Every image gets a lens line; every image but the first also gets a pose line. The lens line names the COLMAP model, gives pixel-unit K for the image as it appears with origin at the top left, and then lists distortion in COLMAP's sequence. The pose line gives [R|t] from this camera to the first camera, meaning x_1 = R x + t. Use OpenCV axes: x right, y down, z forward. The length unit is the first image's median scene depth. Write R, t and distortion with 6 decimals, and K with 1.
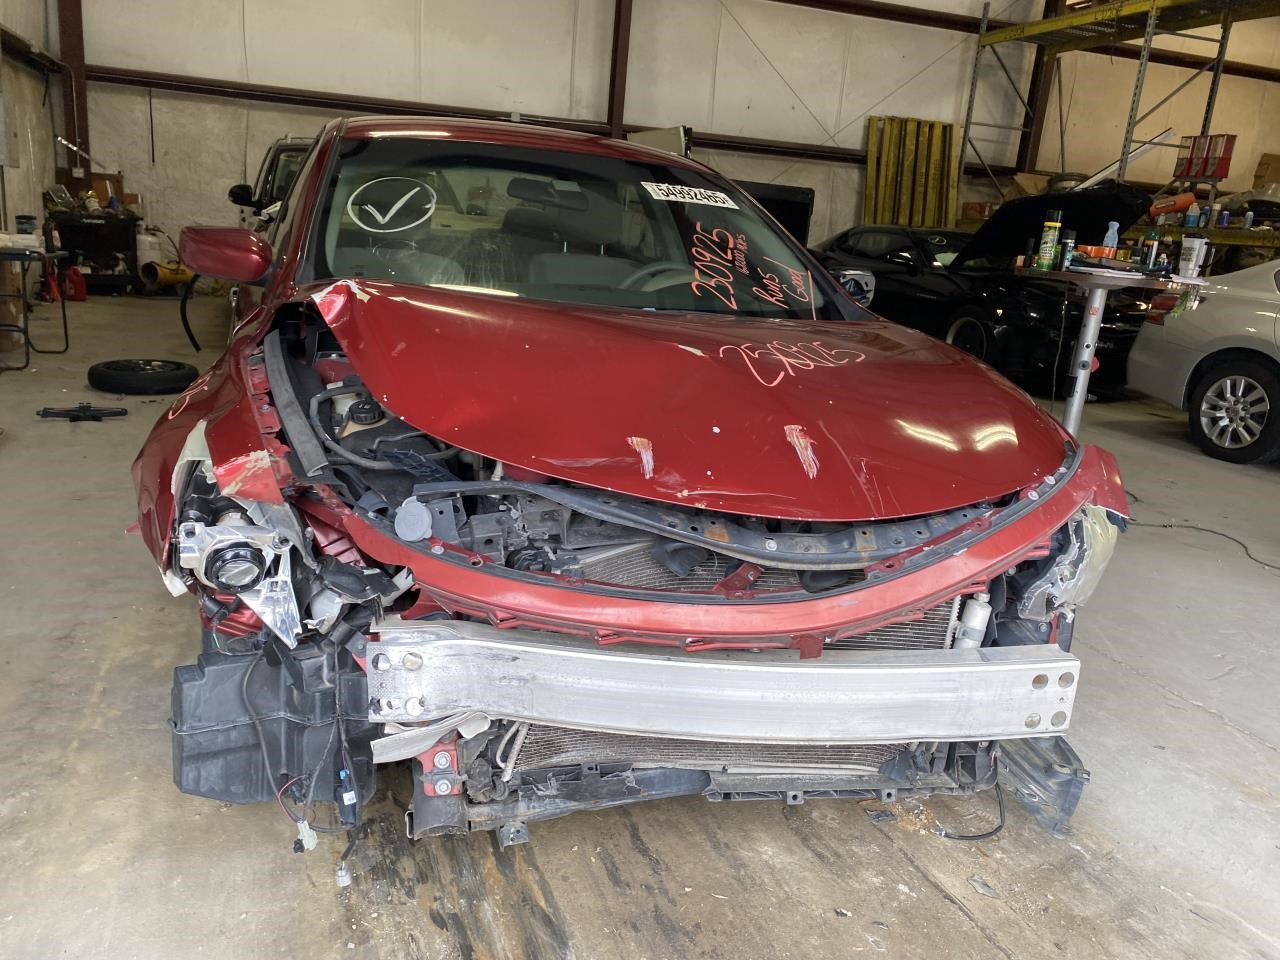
lens RADIAL K [[960.6, 0, 632.9], [0, 960.6, 489.3], [0, 0, 1]] dist [0.022587, -0.026922]
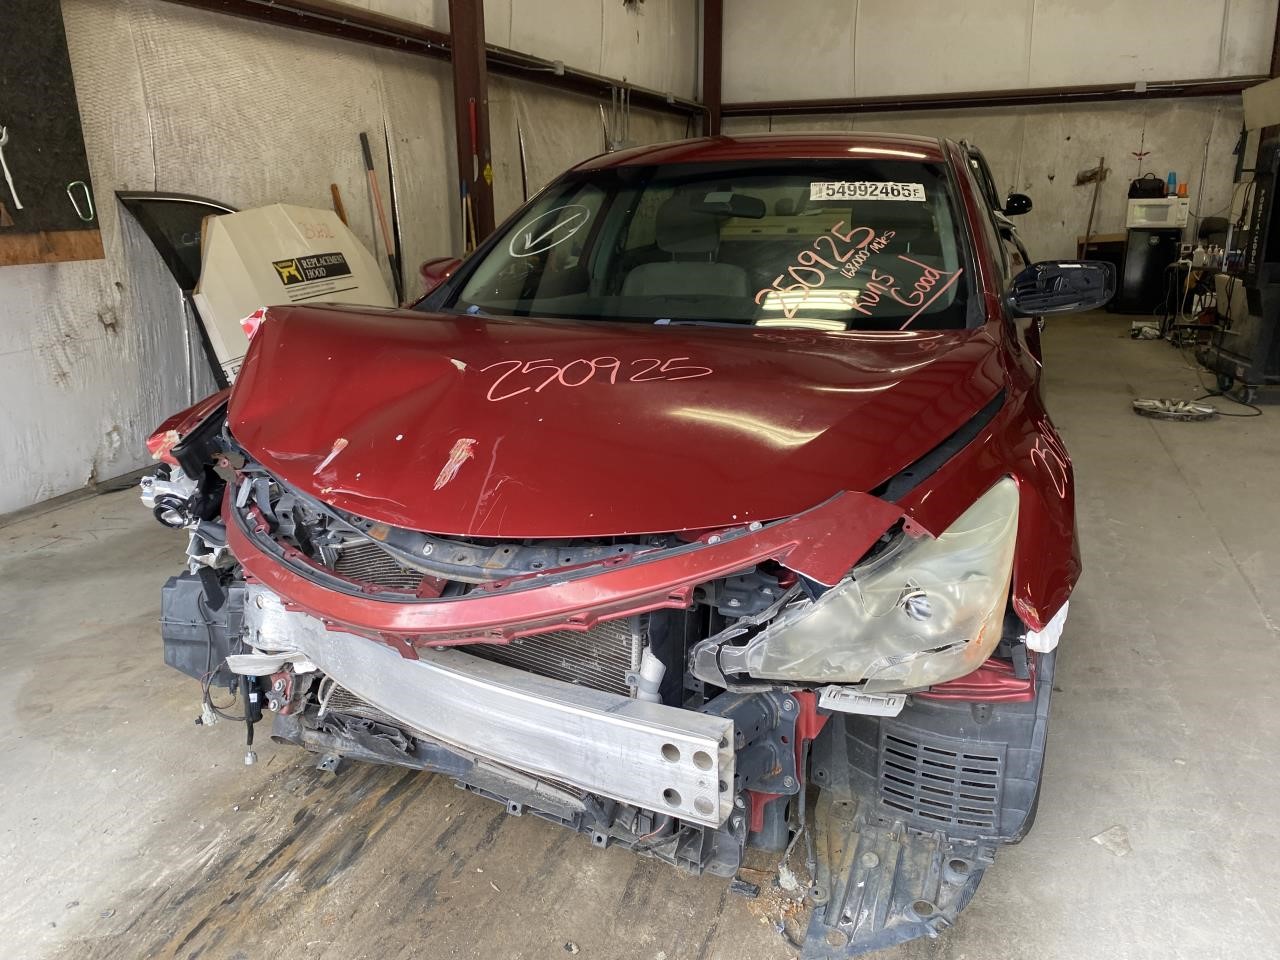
lens RADIAL K [[960.6, 0, 641.8], [0, 960.6, 483.1], [0, 0, 1]] dist [0.022587, -0.026922]
pose [[0.770353, 0.095199, -0.630471, 0.903093], [-0.097197, 0.994768, 0.031446, -0.061876], [0.630166, 0.037055, 0.775576, 0.308062]]
